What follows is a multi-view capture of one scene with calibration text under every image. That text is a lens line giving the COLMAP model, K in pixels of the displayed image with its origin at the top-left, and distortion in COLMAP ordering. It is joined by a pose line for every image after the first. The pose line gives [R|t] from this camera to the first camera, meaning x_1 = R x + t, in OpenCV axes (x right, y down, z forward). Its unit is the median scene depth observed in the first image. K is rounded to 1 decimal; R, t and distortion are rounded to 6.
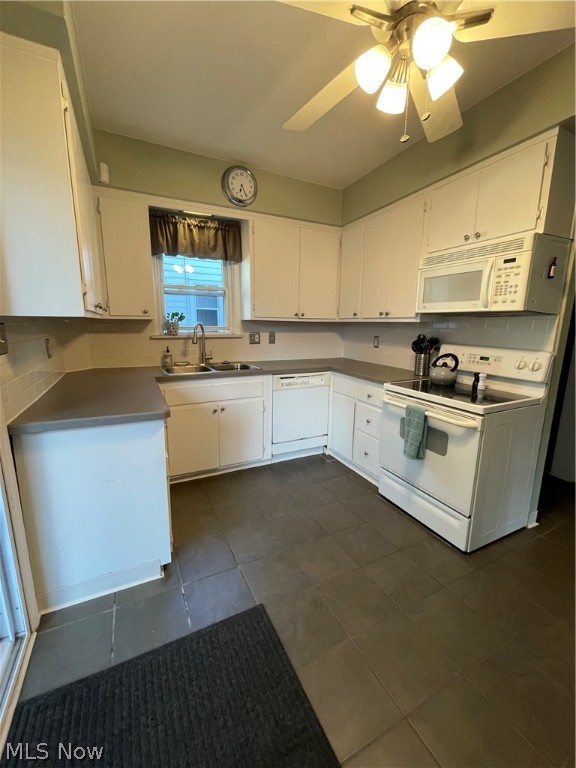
lens RADIAL K [[313.6, 0, 285.9], [0, 313.6, 383.6], [0, 0, 1]] dist [-0.003317, 0.001221]
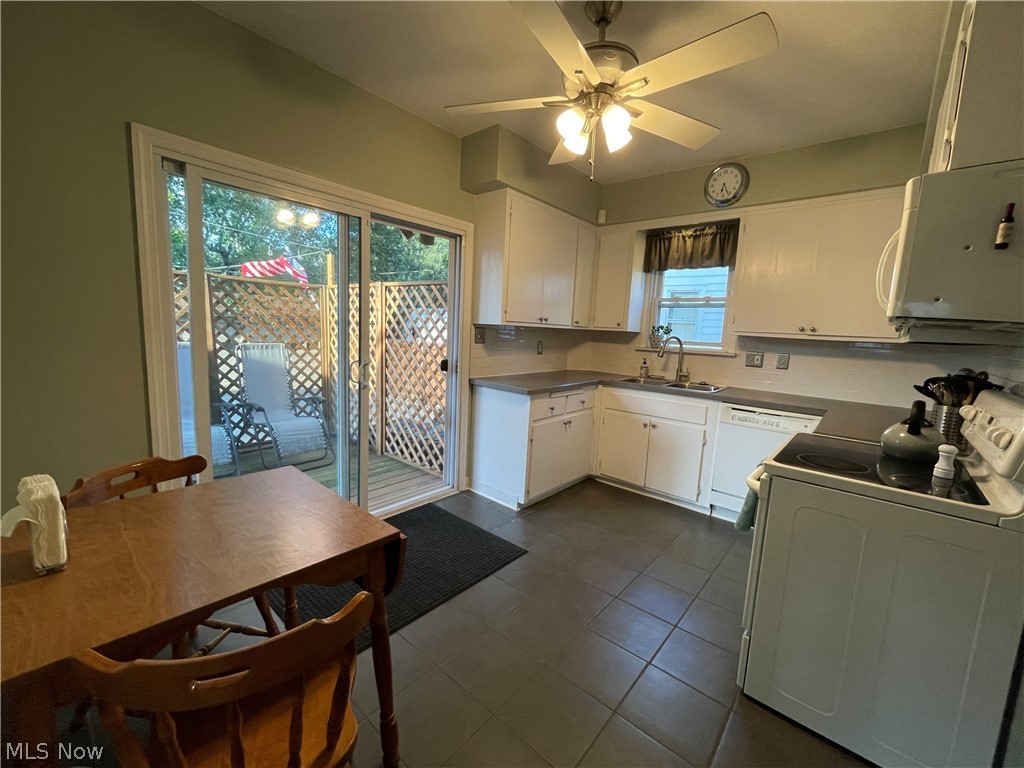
lens RADIAL K [[418.2, 0, 507.1], [0, 418.2, 384.2], [0, 0, 1]] dist [-0.003317, 0.001221]
pose [[0.384589, 0.129795, -0.913917, 0.712745], [-0.219688, 0.974487, 0.045950, -0.001059], [0.896565, 0.183105, 0.403292, 0.070071]]
